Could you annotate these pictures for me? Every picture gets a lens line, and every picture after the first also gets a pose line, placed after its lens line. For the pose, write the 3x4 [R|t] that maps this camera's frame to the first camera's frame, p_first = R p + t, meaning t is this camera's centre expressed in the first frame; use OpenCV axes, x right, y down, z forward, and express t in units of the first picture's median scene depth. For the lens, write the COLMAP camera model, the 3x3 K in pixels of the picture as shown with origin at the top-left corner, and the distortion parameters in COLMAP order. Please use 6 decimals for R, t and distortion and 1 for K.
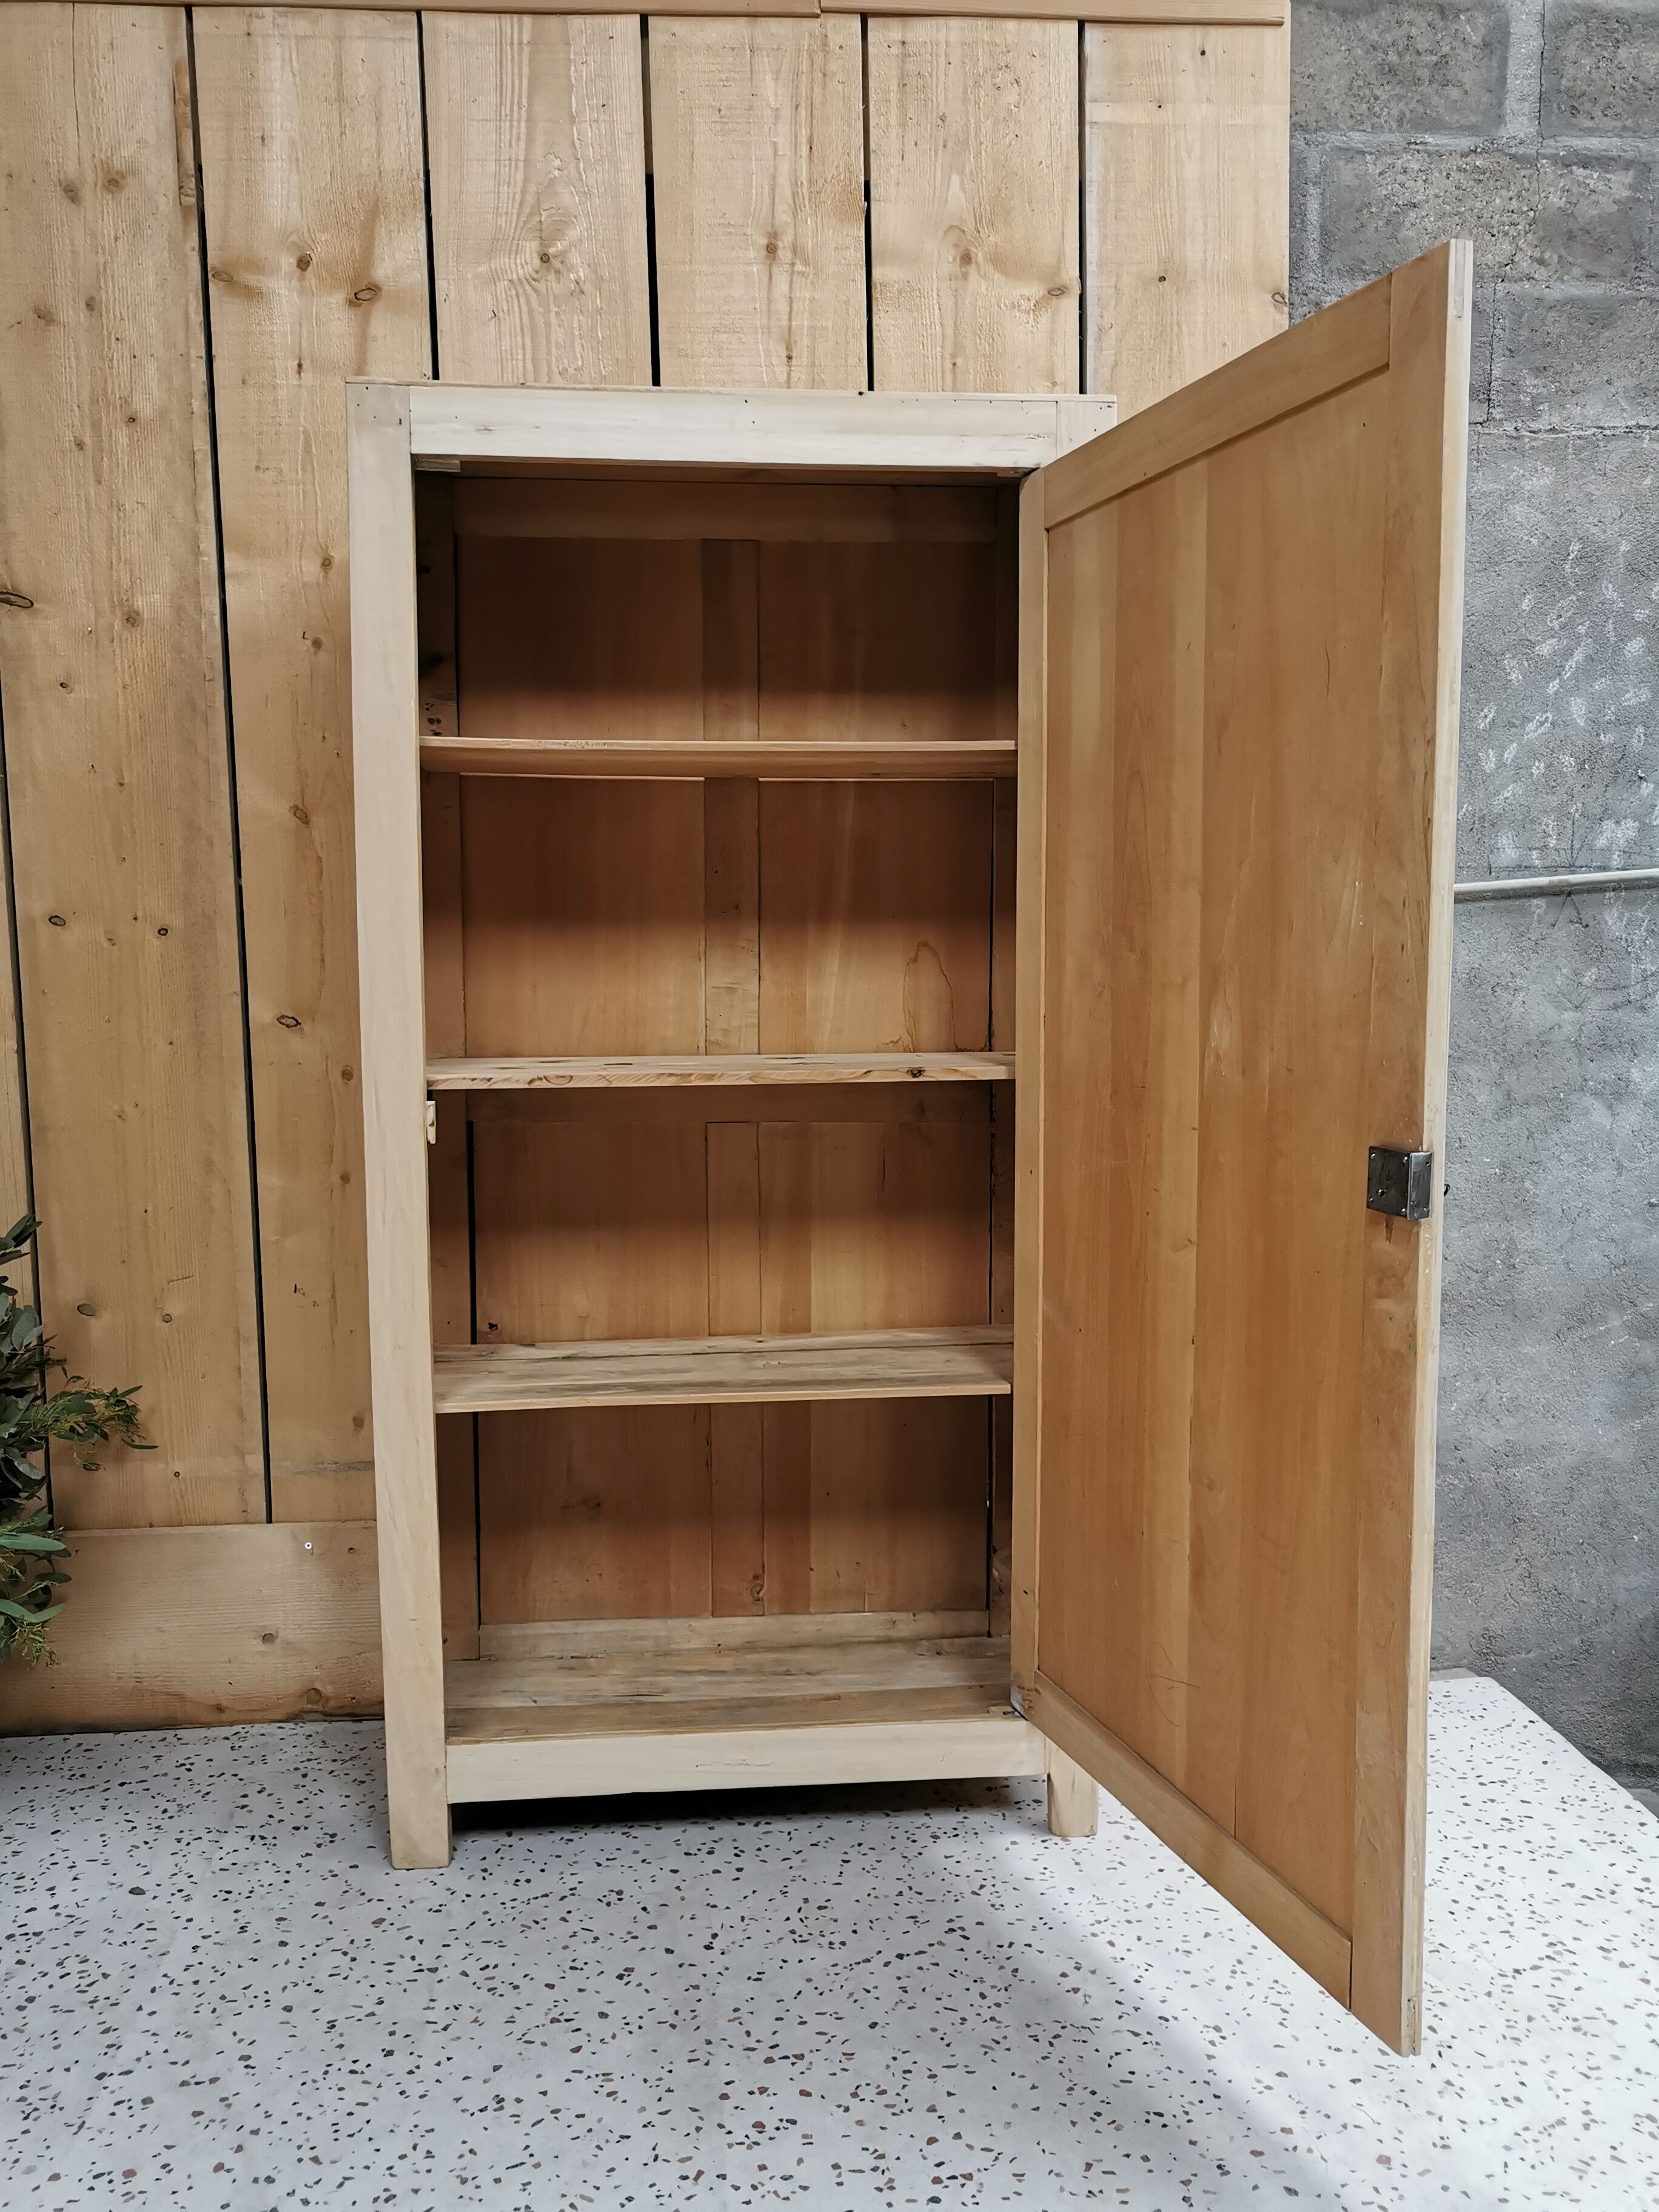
lens RADIAL K [[1726.9, 0, 835.0], [0, 1726.9, 1102.7], [0, 0, 1]] dist [0.038539, -0.017189]
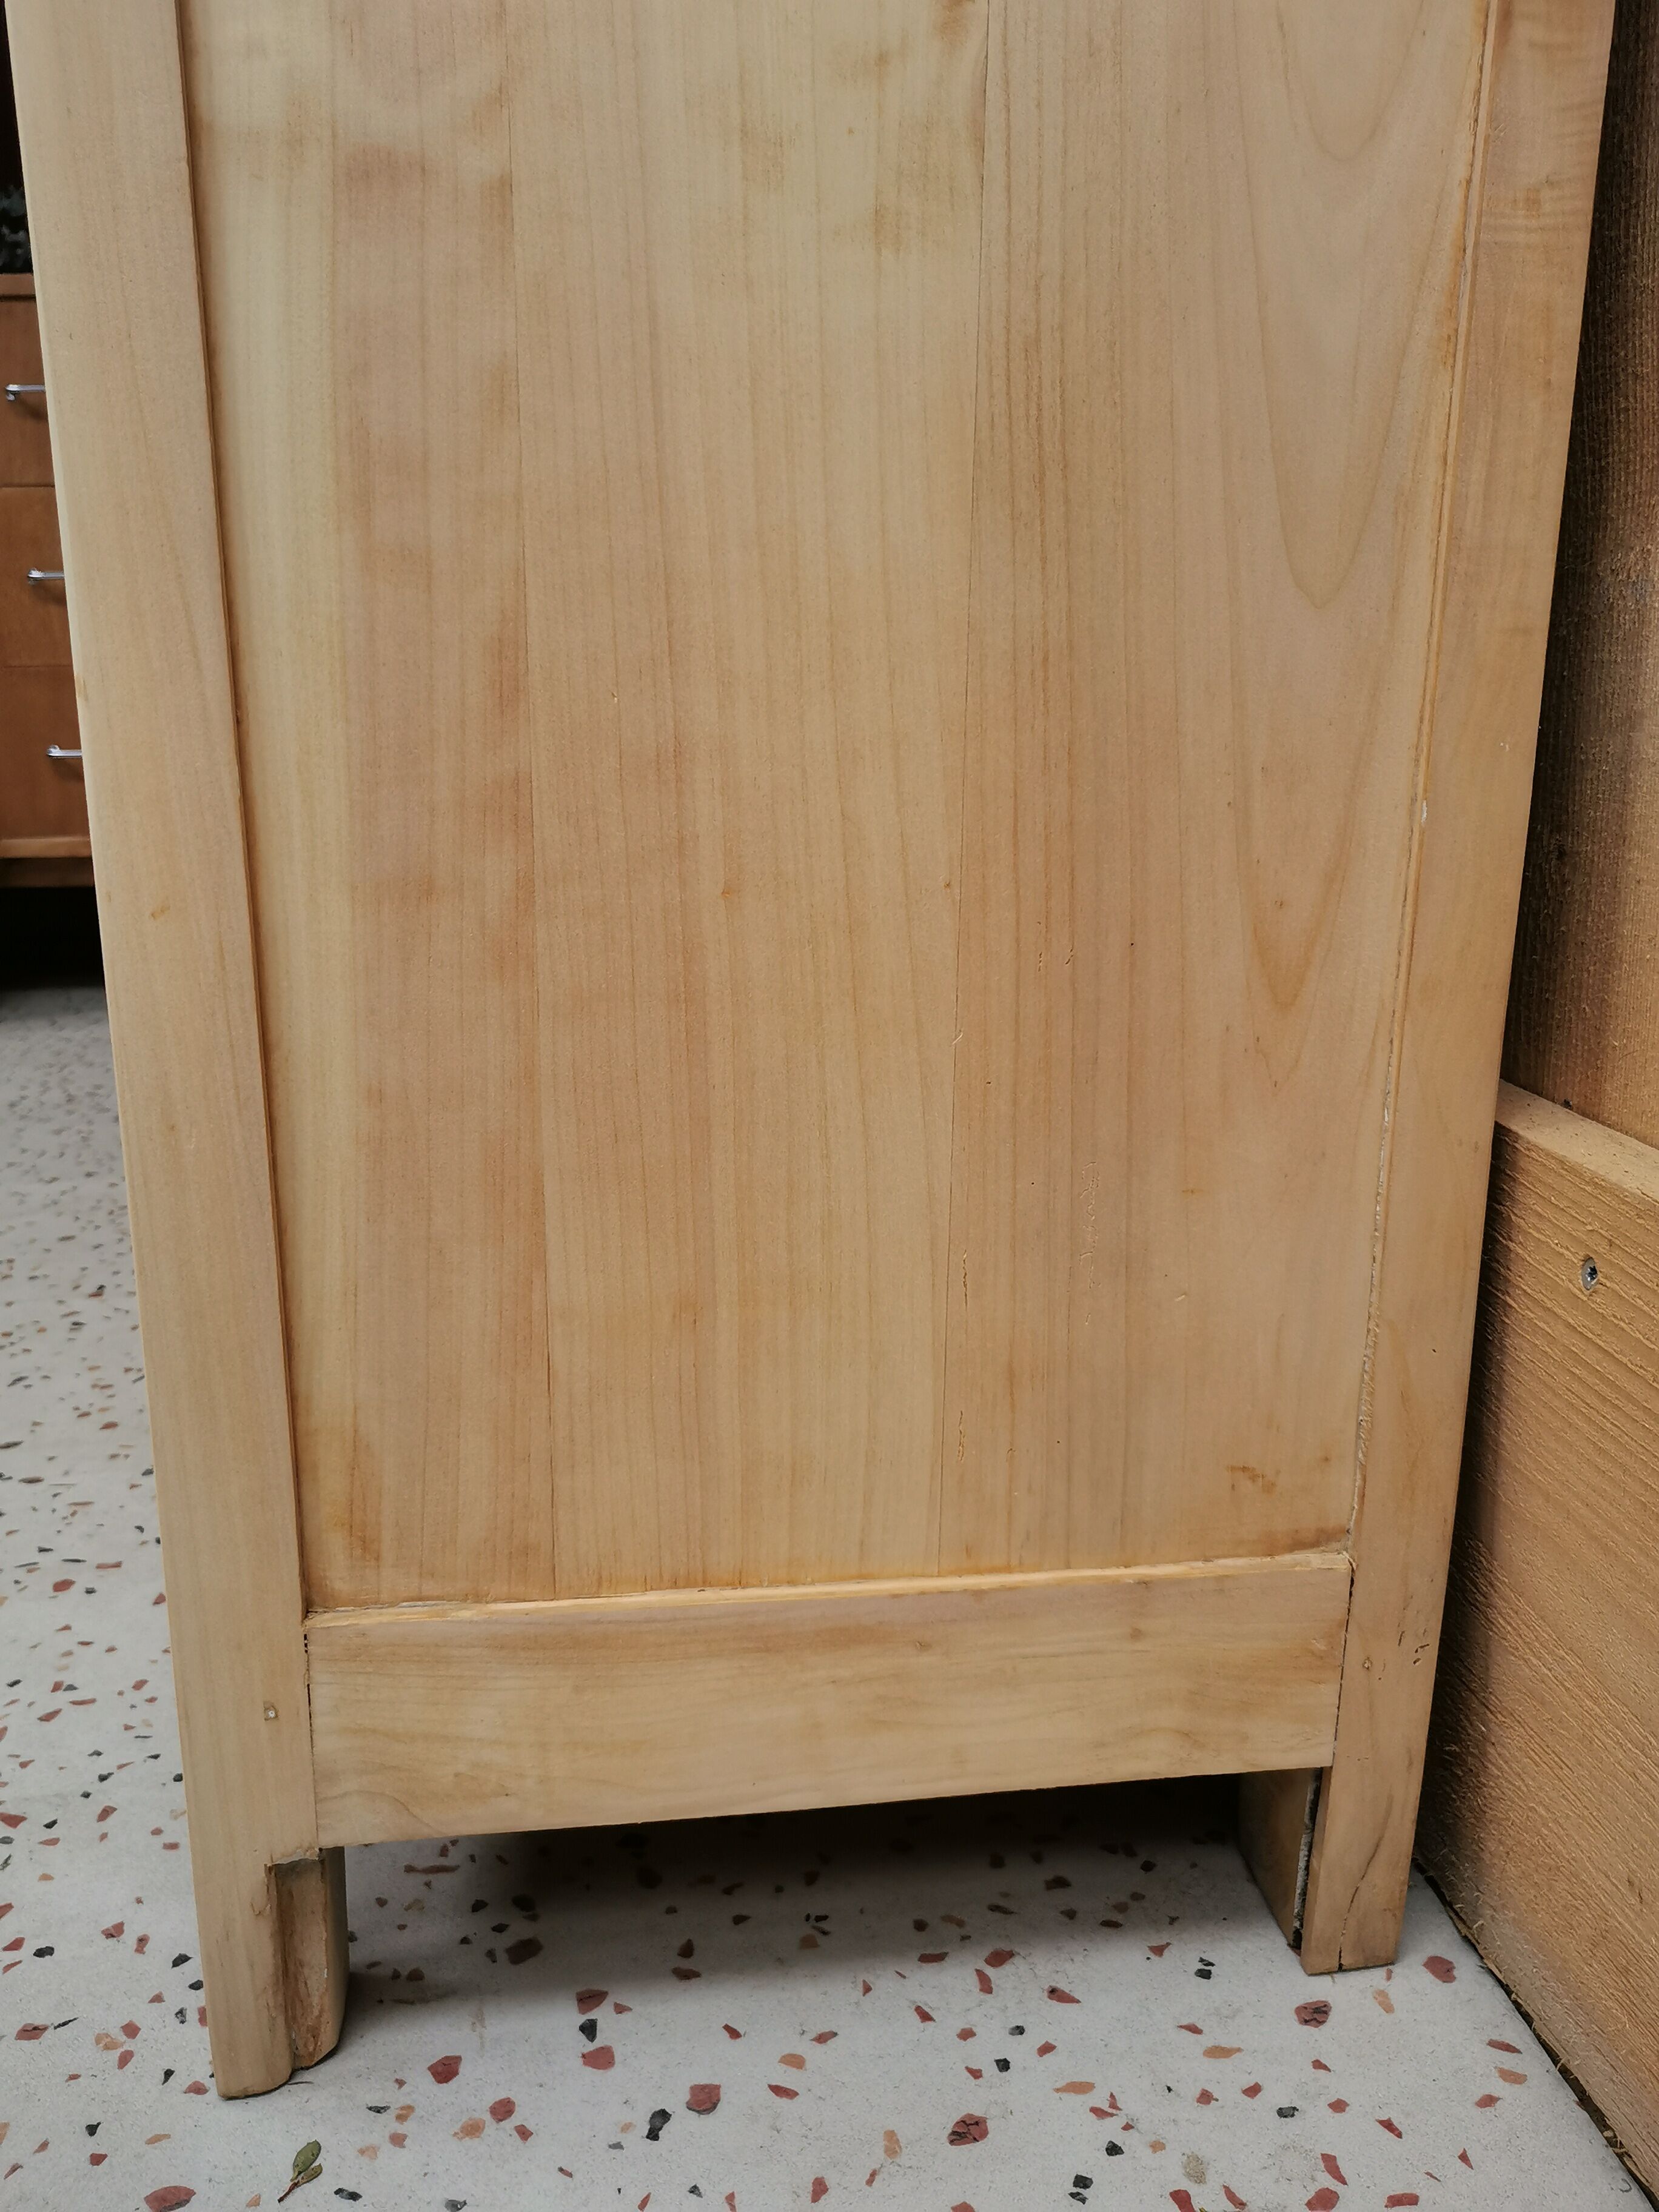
lens RADIAL K [[1906.5, 0, 836.8], [0, 1906.5, 1132.6], [0, 0, 1]] dist [0.051718, -0.048563]
pose [[0.044406, 0.253725, -0.966257, 0.353052], [-0.068042, 0.965733, 0.250461, 0.196286], [0.996694, 0.054624, 0.060148, 0.976244]]
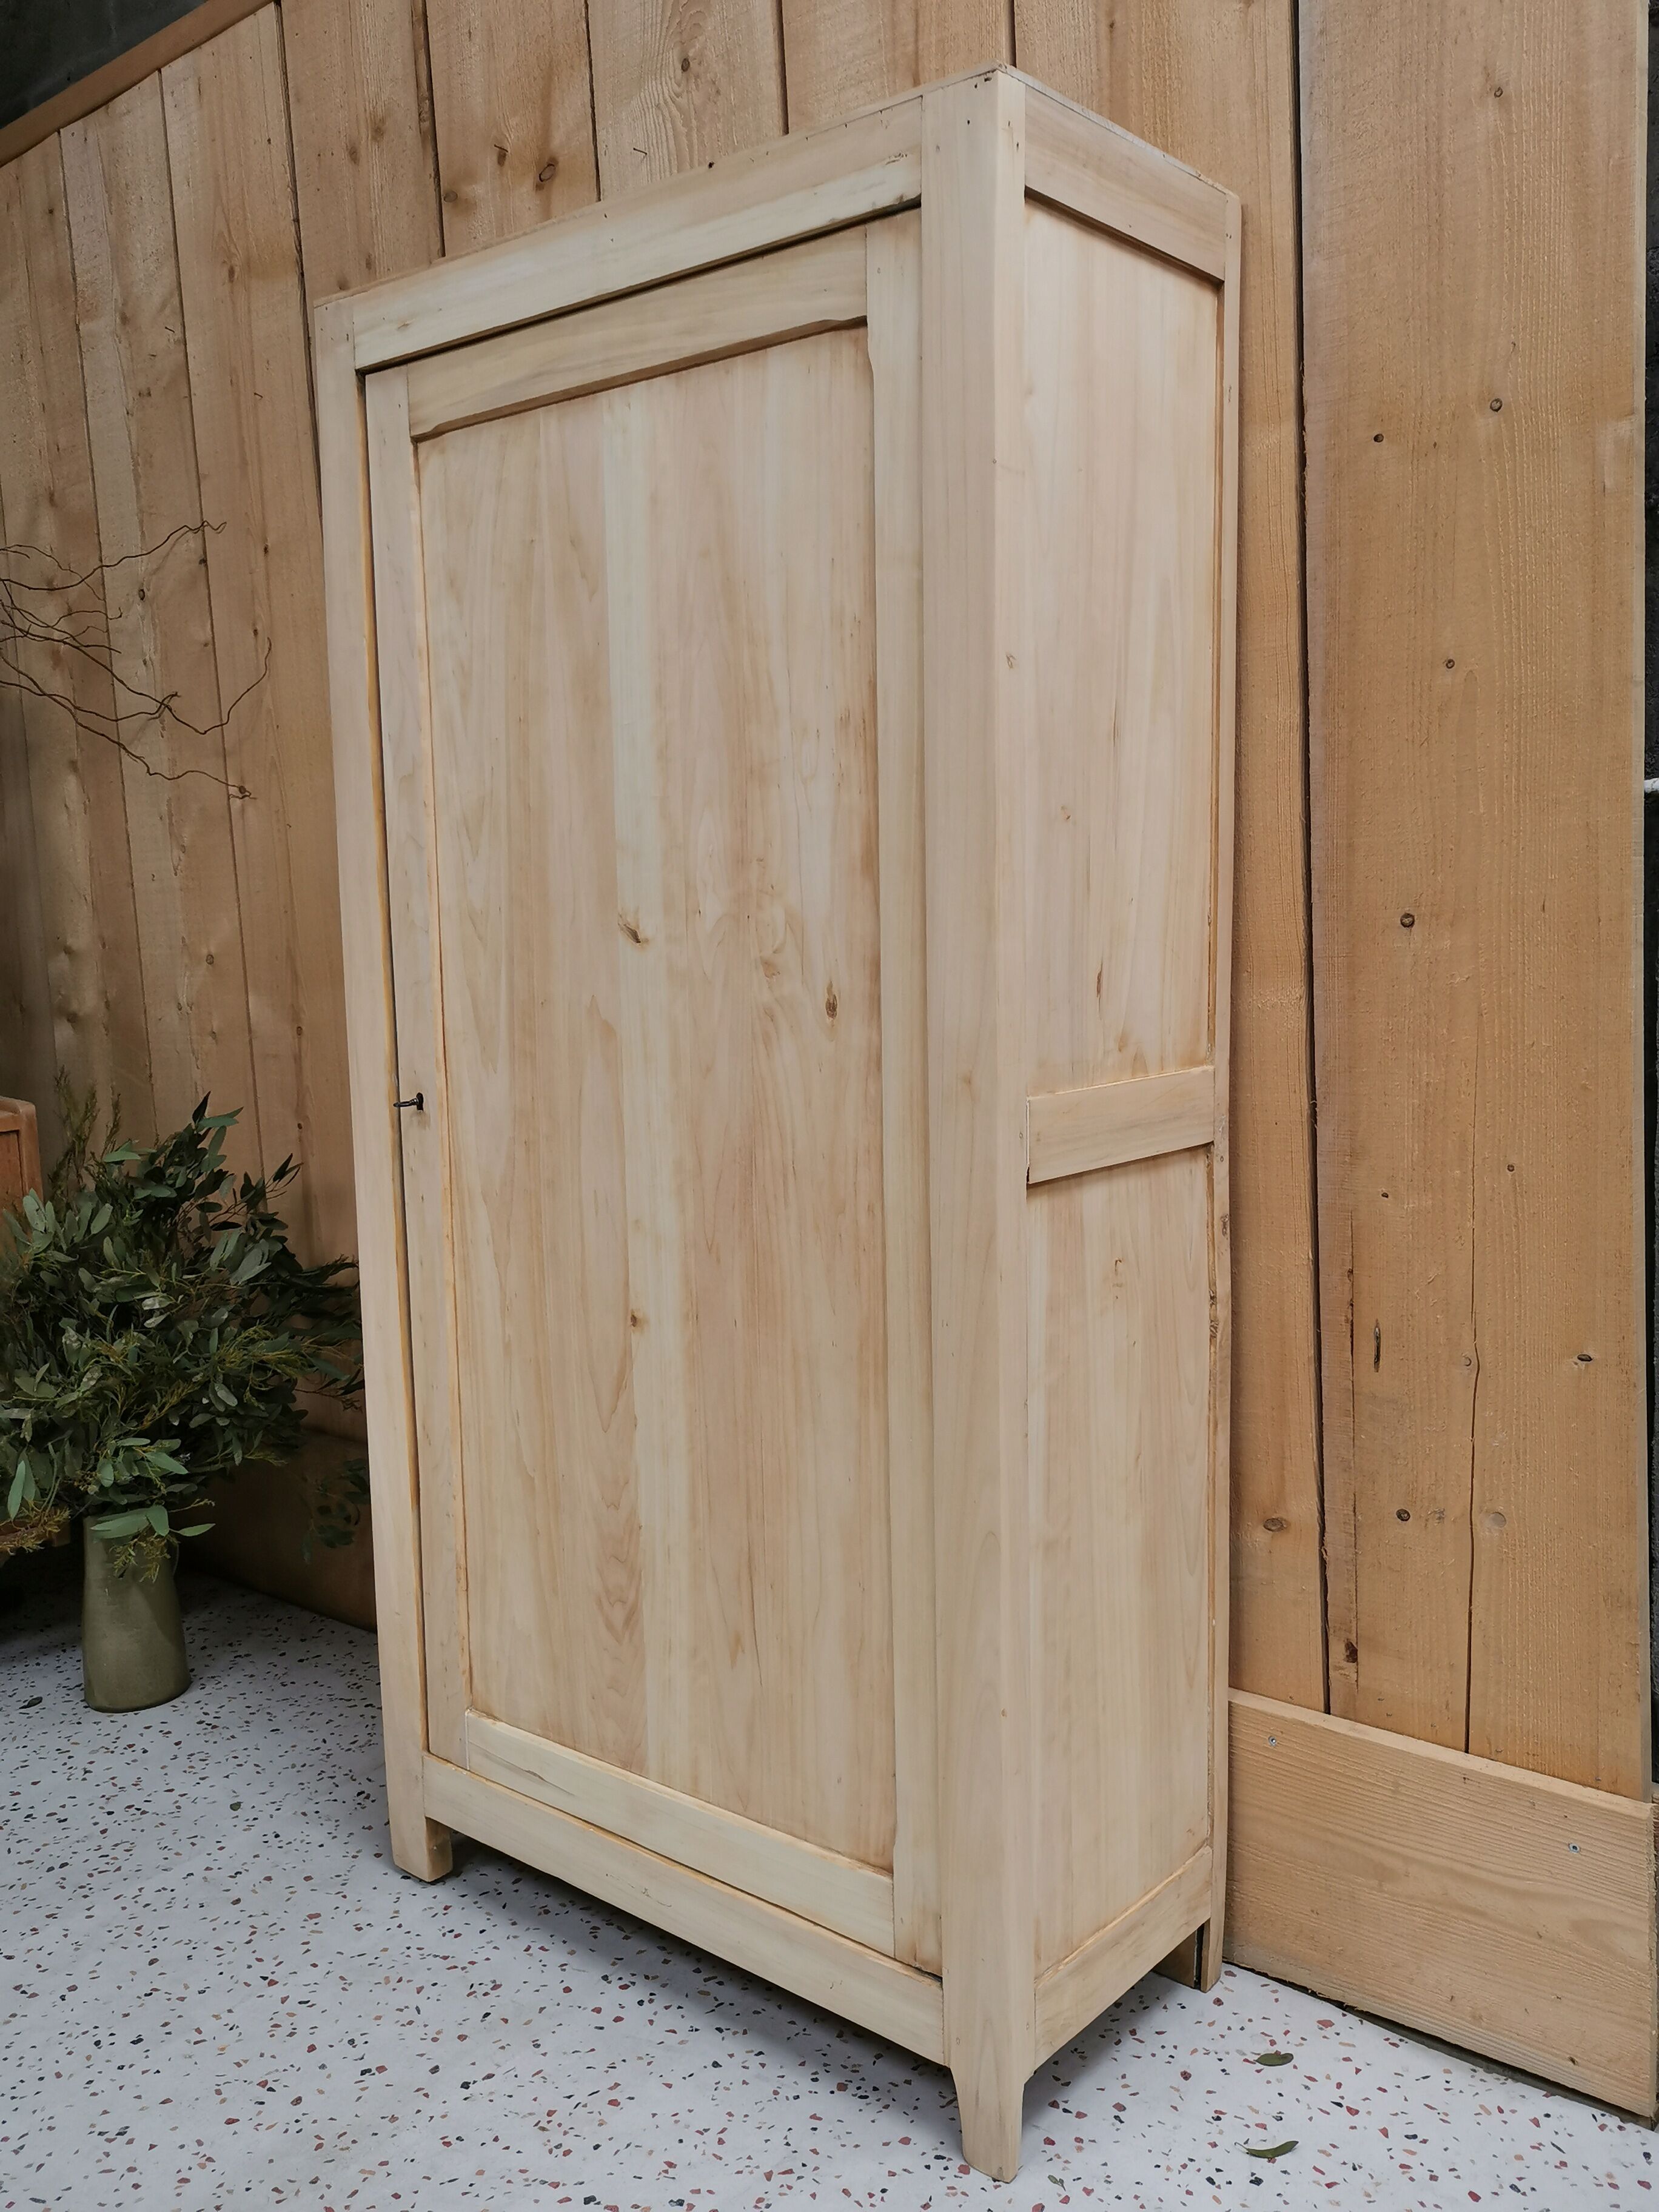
lens RADIAL K [[1906.5, 0, 831.6], [0, 1906.5, 1109.9], [0, 0, 1]] dist [0.051718, -0.048563]
pose [[0.701108, 0.067822, -0.709822, 0.568515], [-0.023497, 0.997123, 0.072065, -0.055904], [0.712667, -0.033847, 0.700685, 0.389415]]
